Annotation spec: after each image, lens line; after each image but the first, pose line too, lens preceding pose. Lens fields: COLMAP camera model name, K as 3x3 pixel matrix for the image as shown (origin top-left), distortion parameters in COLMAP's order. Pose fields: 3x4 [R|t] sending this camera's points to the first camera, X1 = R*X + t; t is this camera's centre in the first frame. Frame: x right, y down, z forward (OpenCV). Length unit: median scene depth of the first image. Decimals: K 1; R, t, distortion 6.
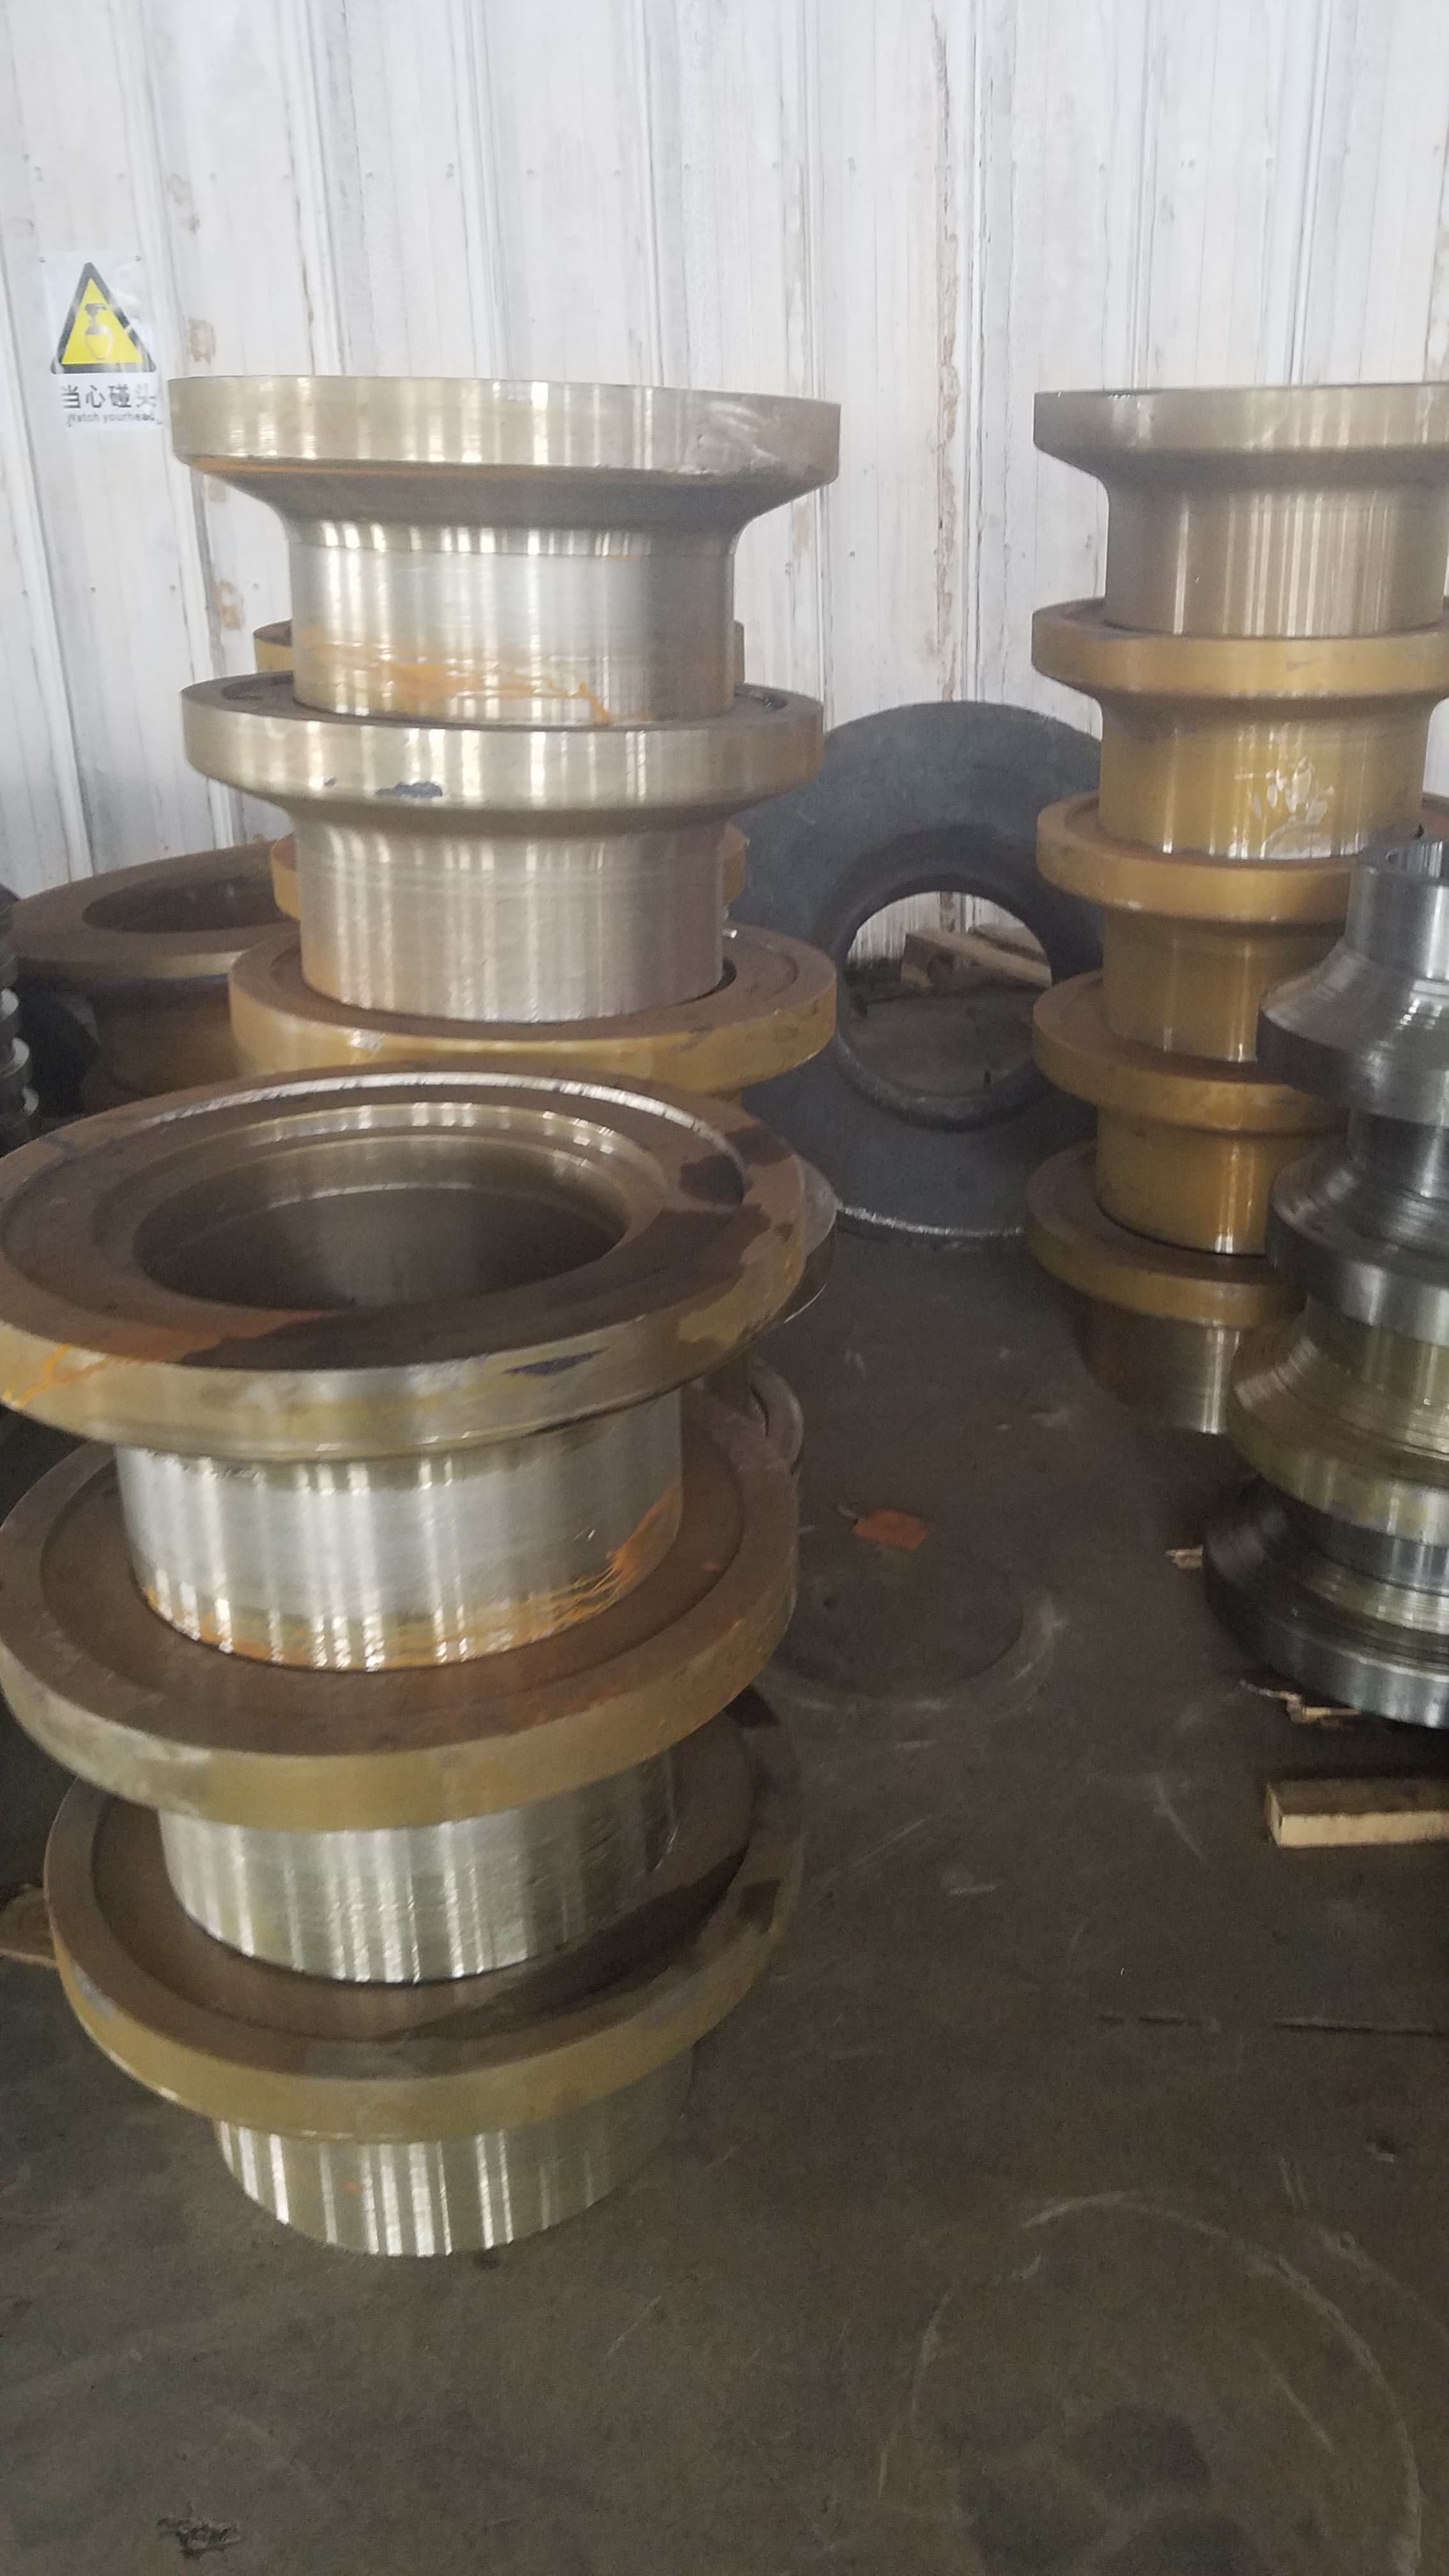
lens RADIAL K [[2192.6, 0, 724.5], [0, 2192.6, 1288.0], [0, 0, 1]] dist [-0.002525, -0.002402]
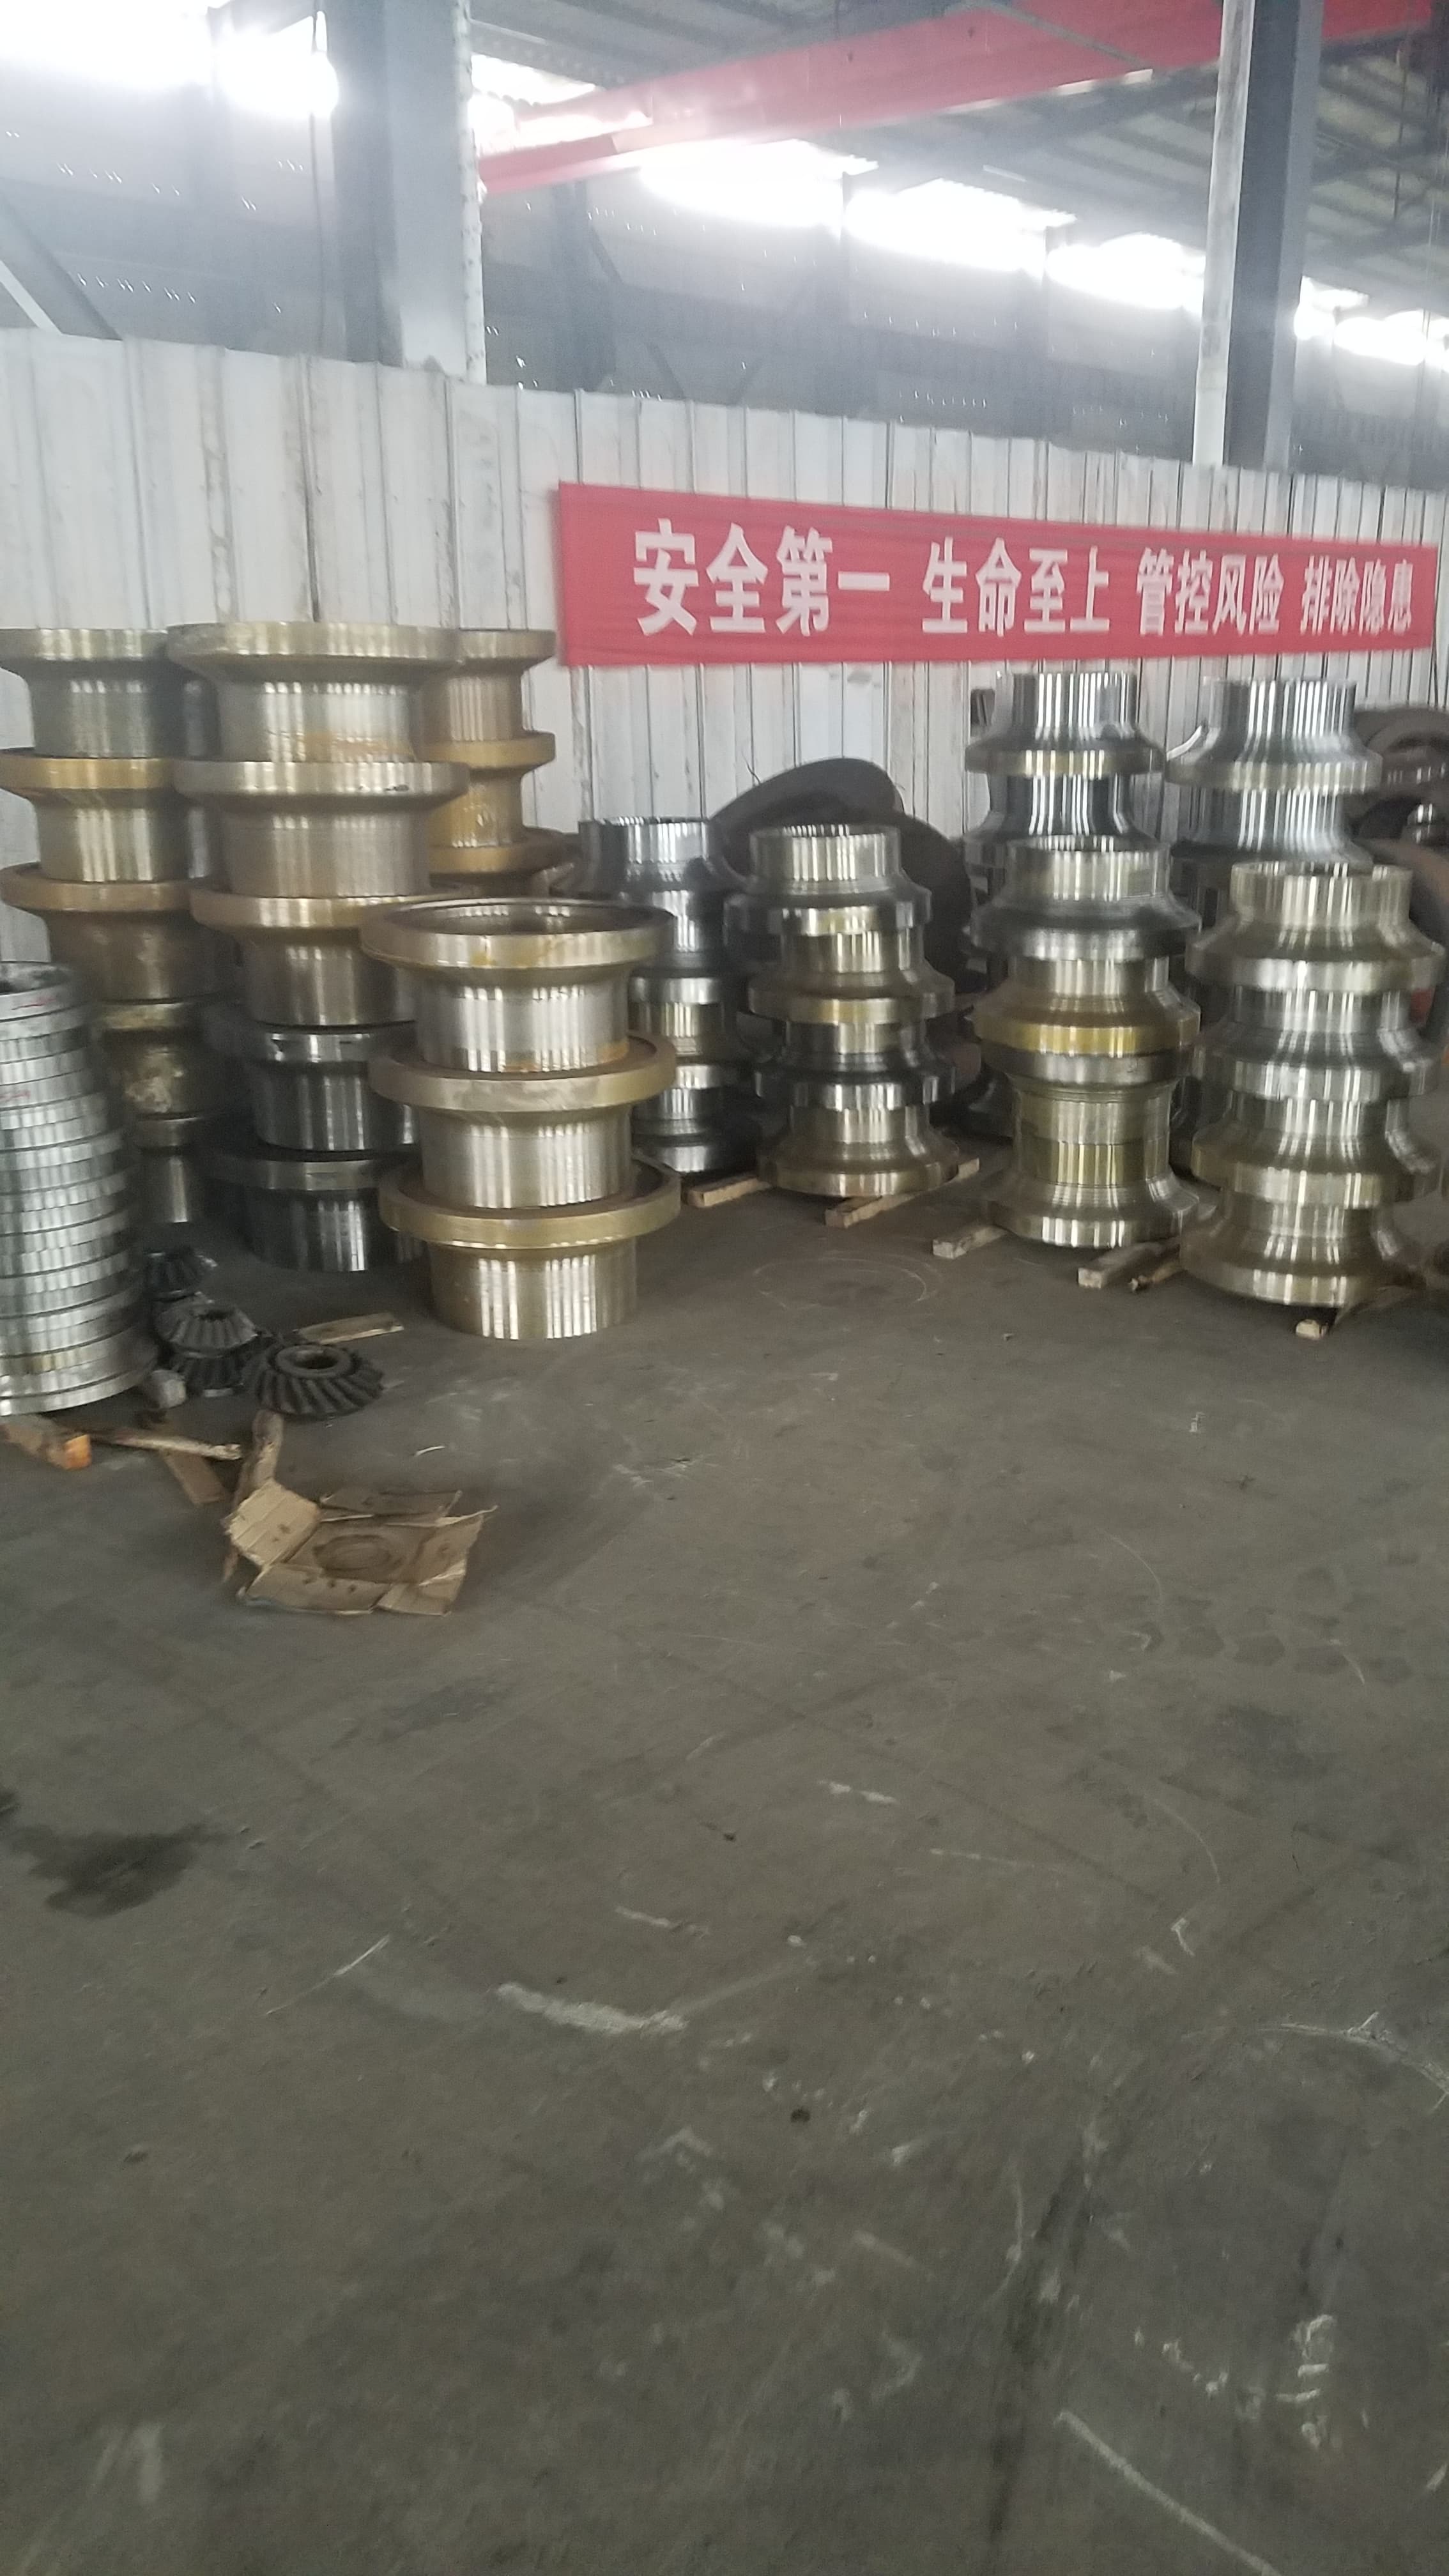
lens RADIAL K [[2192.6, 0, 724.5], [0, 2192.6, 1288.0], [0, 0, 1]] dist [-0.002525, -0.002402]
pose [[0.738480, -0.179635, 0.649906, -1.431760], [0.241423, 0.970401, -0.006105, 0.387941], [-0.629573, 0.161410, 0.759990, -0.921525]]
